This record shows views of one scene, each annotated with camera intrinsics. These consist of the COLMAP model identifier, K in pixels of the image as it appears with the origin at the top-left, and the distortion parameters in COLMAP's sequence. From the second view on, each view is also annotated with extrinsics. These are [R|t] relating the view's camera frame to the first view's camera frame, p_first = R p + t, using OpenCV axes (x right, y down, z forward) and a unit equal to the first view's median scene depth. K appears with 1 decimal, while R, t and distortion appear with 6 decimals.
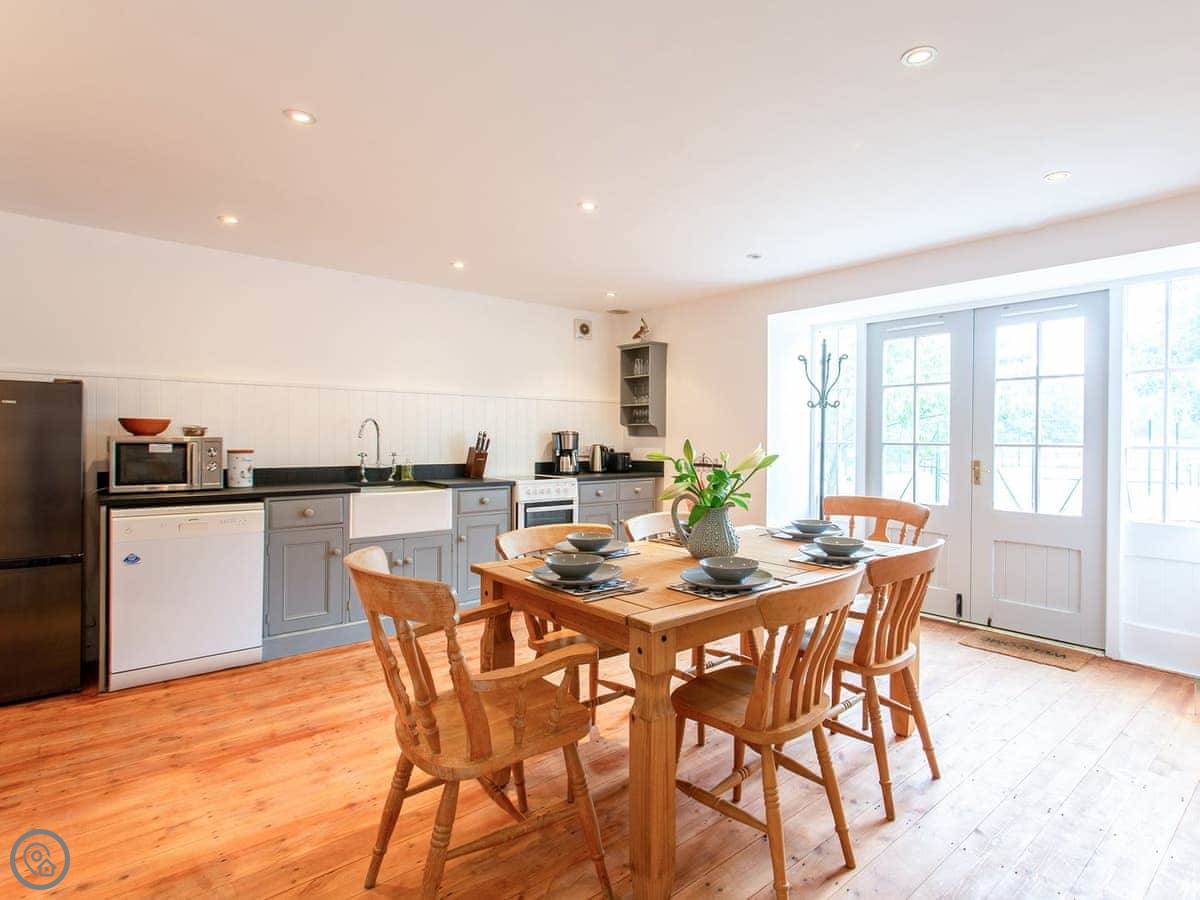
lens RADIAL K [[637.8, 0, 662.2], [0, 637.8, 448.1], [0, 0, 1]] dist [0.012629, -0.001049]
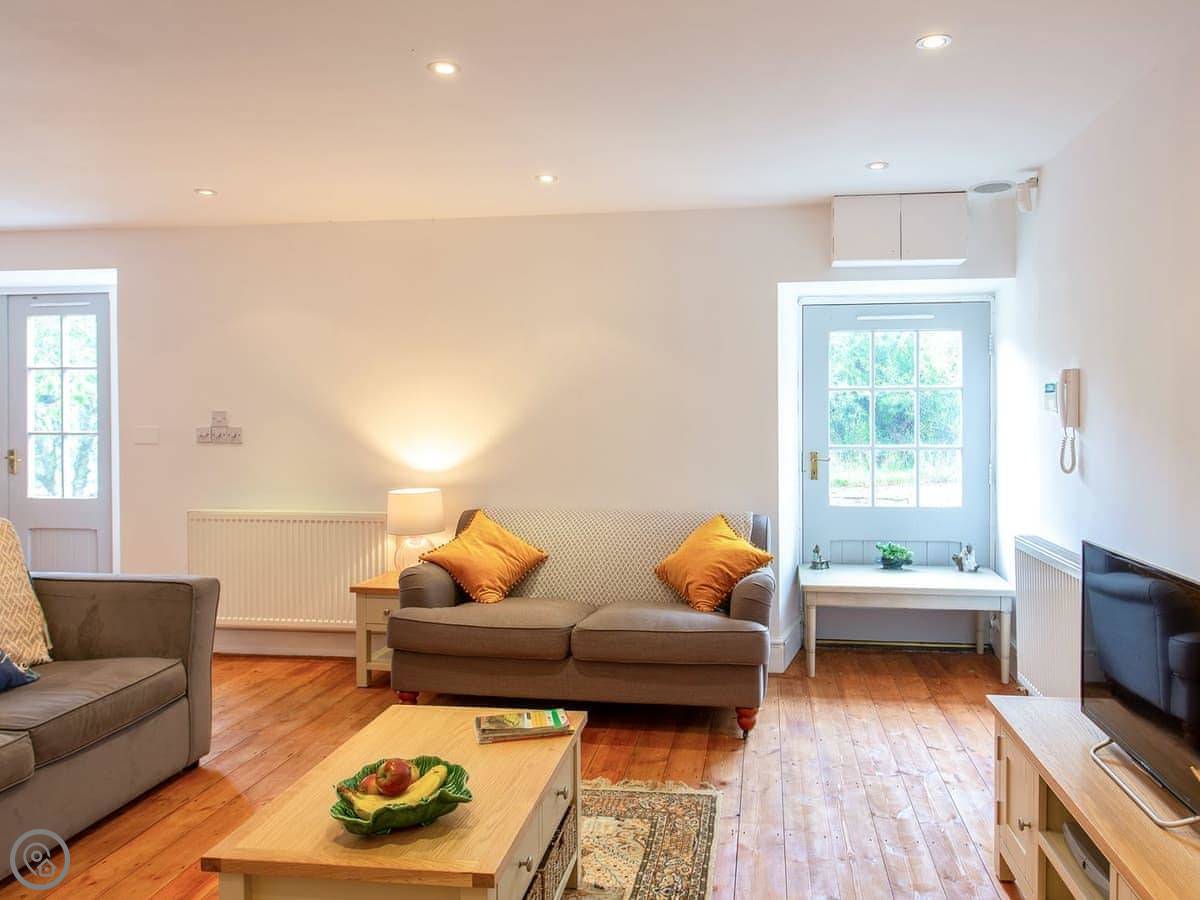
lens RADIAL K [[879.5, 0, 655.3], [0, 879.5, 430.1], [0, 0, 1]] dist [-0.002726, 0.005140]
pose [[0.756505, -0.014202, 0.653834, 0.331300], [0.016142, 0.999865, 0.003040, 0.001580], [-0.653789, 0.008254, 0.756632, -0.630378]]
